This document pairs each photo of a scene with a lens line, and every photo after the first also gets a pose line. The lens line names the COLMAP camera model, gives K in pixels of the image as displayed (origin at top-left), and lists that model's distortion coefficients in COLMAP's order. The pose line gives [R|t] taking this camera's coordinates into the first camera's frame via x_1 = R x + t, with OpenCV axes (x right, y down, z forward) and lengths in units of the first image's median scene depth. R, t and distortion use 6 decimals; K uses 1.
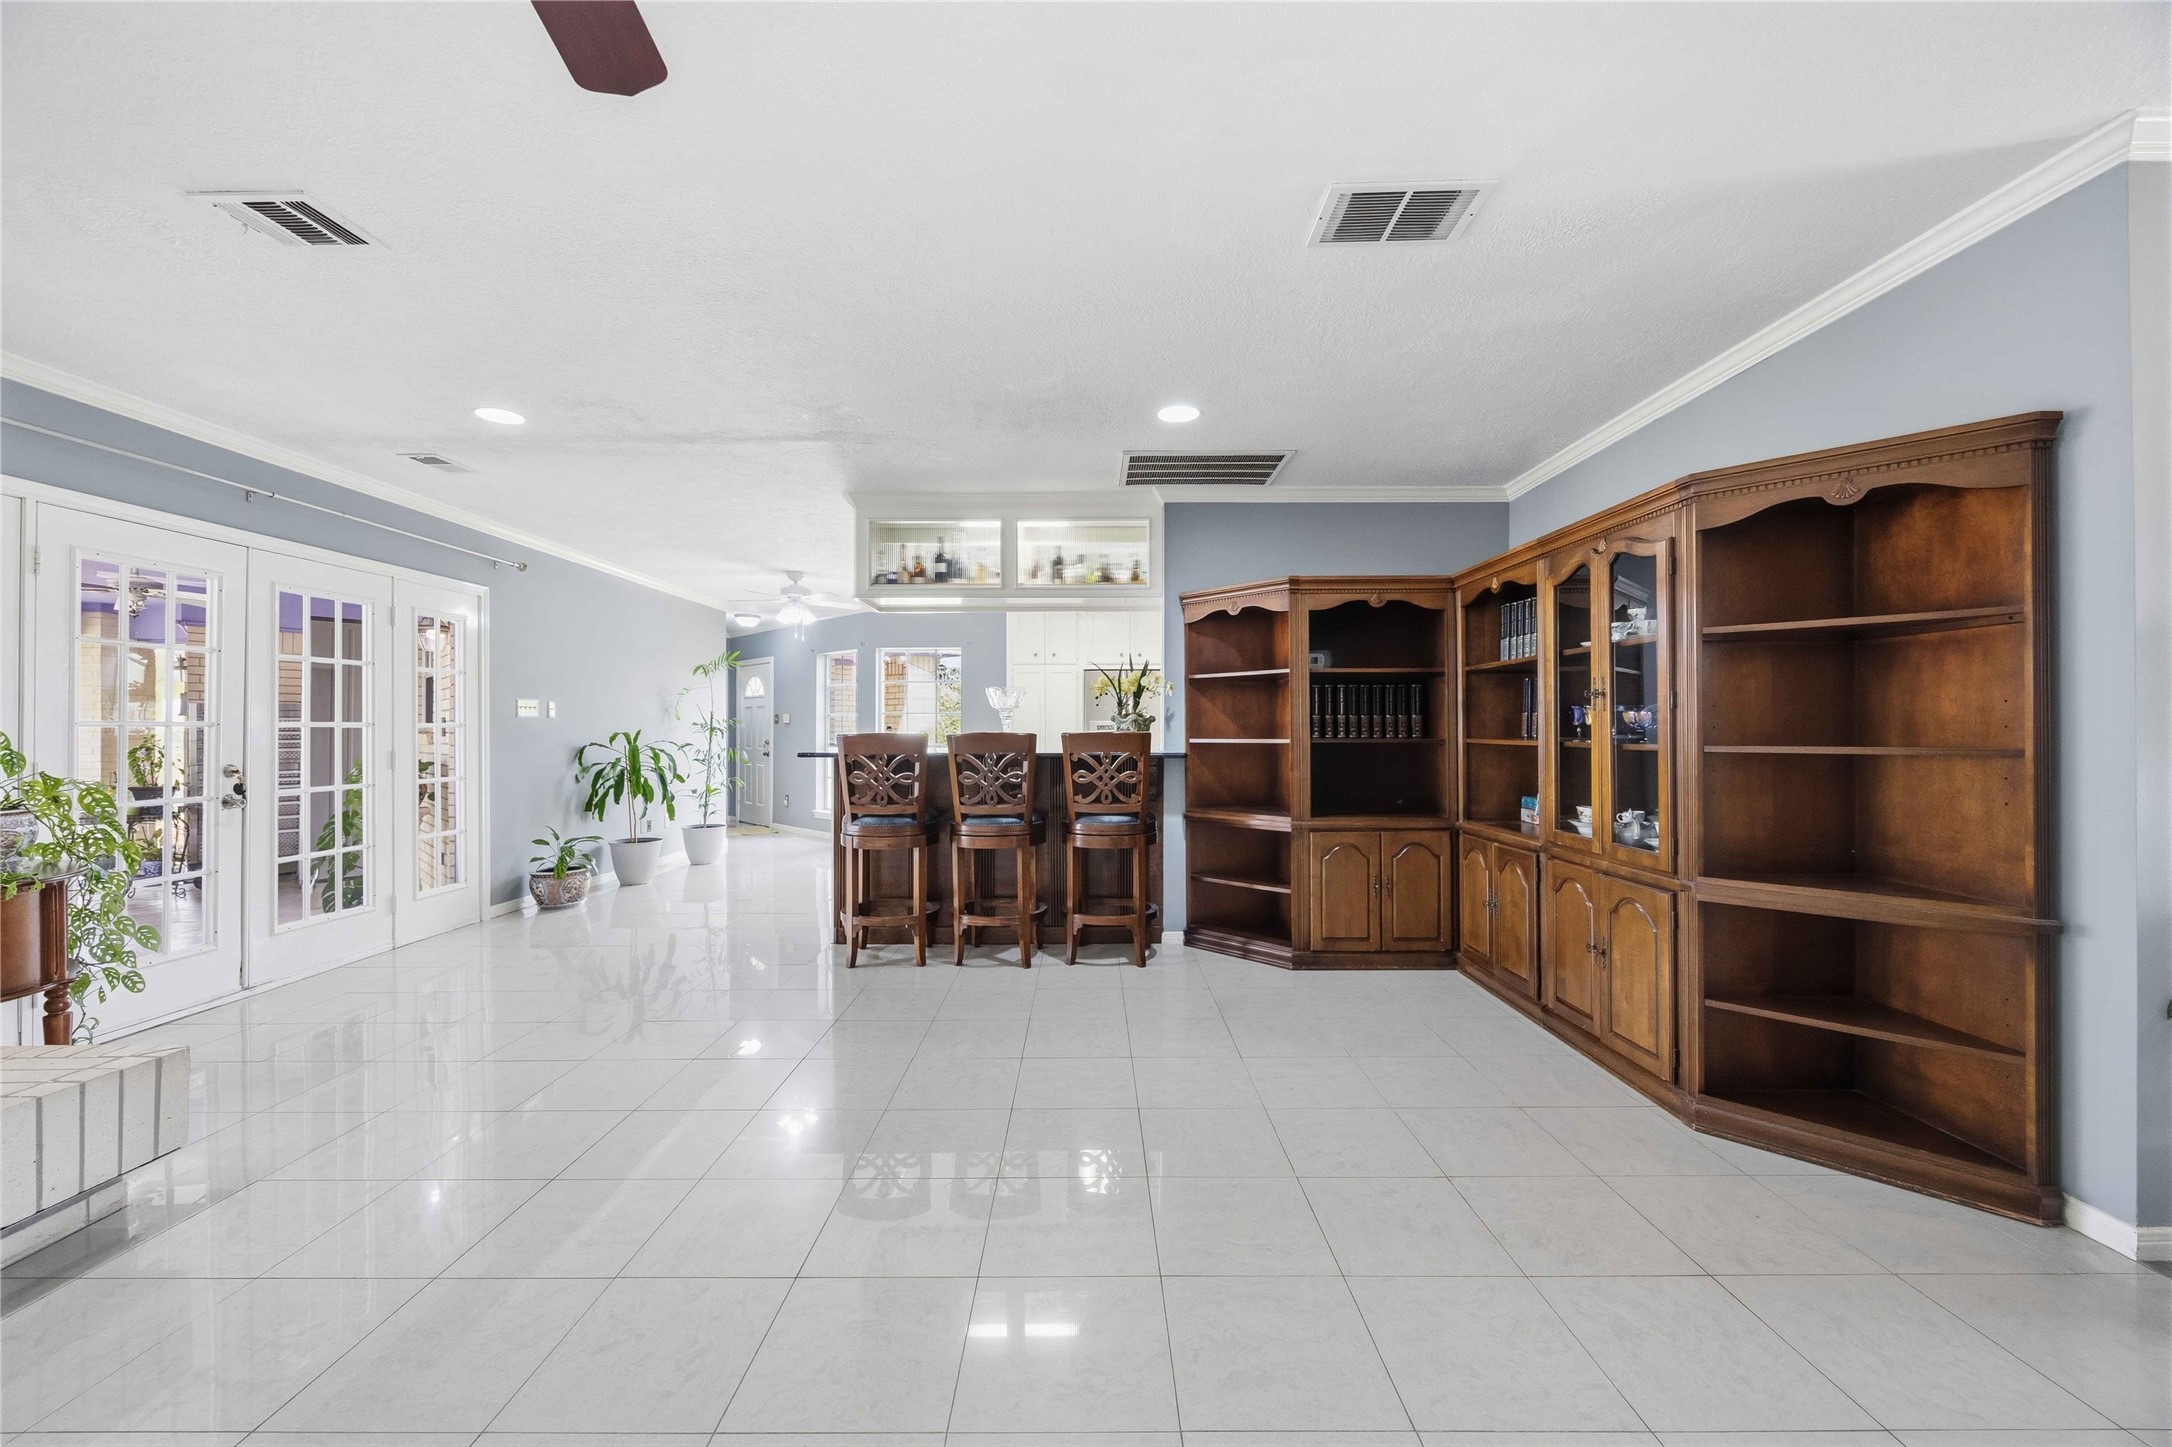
lens RADIAL K [[826.8, 0, 1076.6], [0, 826.8, 723.8], [0, 0, 1]] dist [-0.001377, 0.000382]
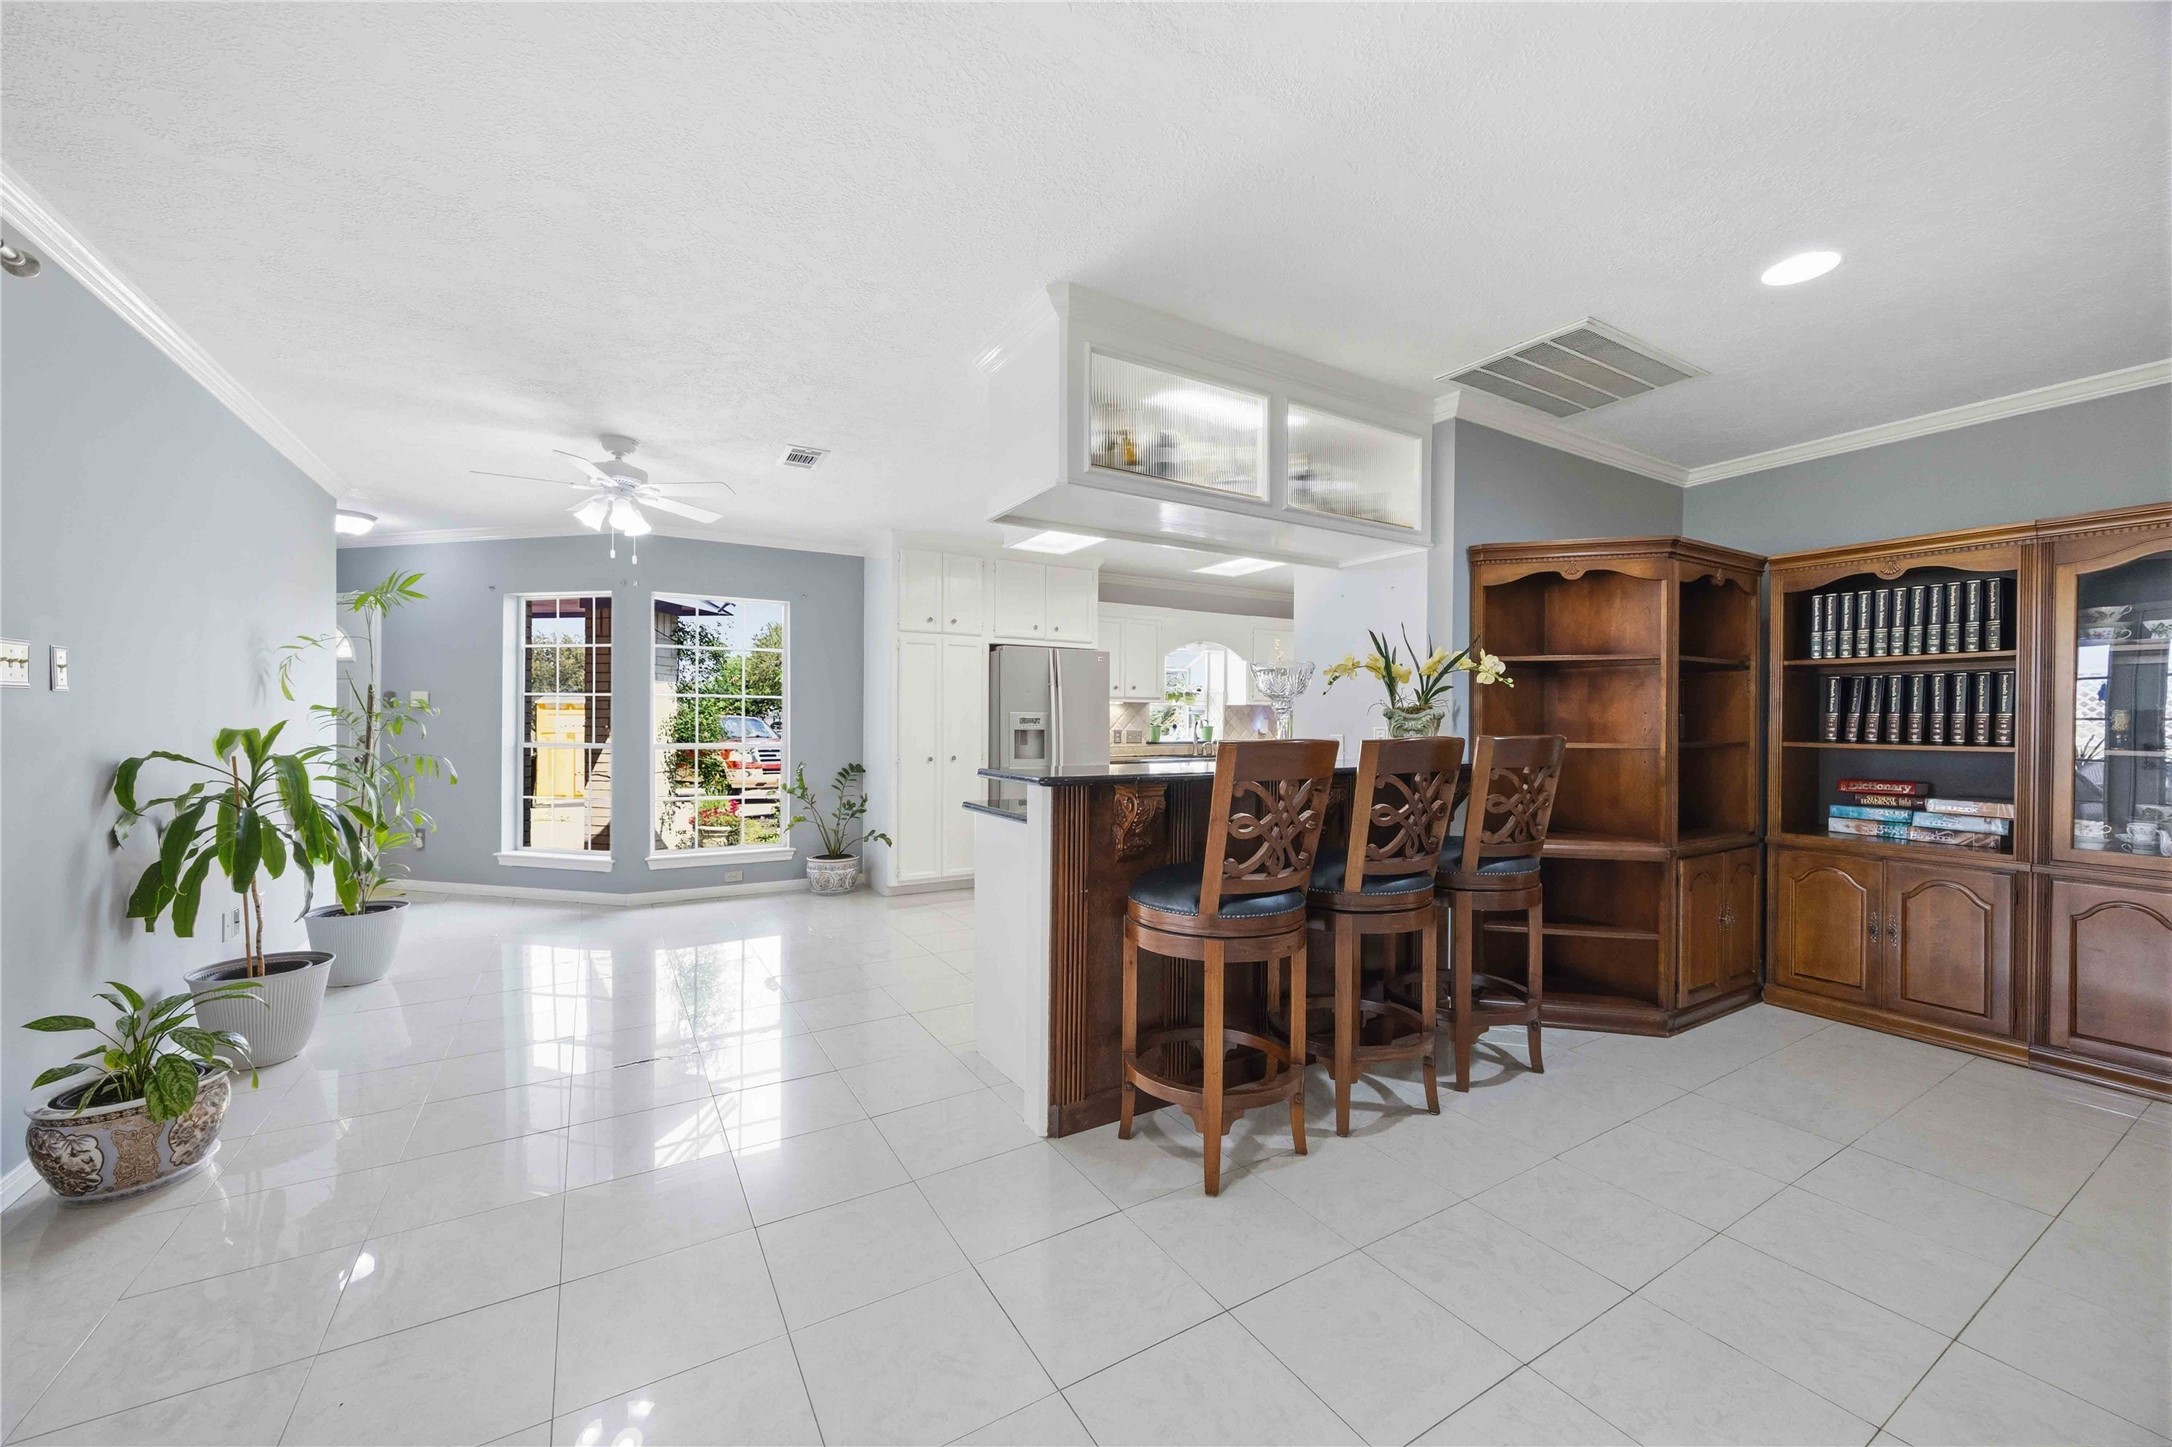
lens RADIAL K [[826.8, 0, 1087.2], [0, 826.8, 726.0], [0, 0, 1]] dist [-0.001377, 0.000382]
pose [[0.855384, 0.003892, 0.517981, -0.447369], [-0.012785, 0.999826, 0.013601, -0.001811], [-0.517837, -0.018256, 0.855284, 0.445515]]
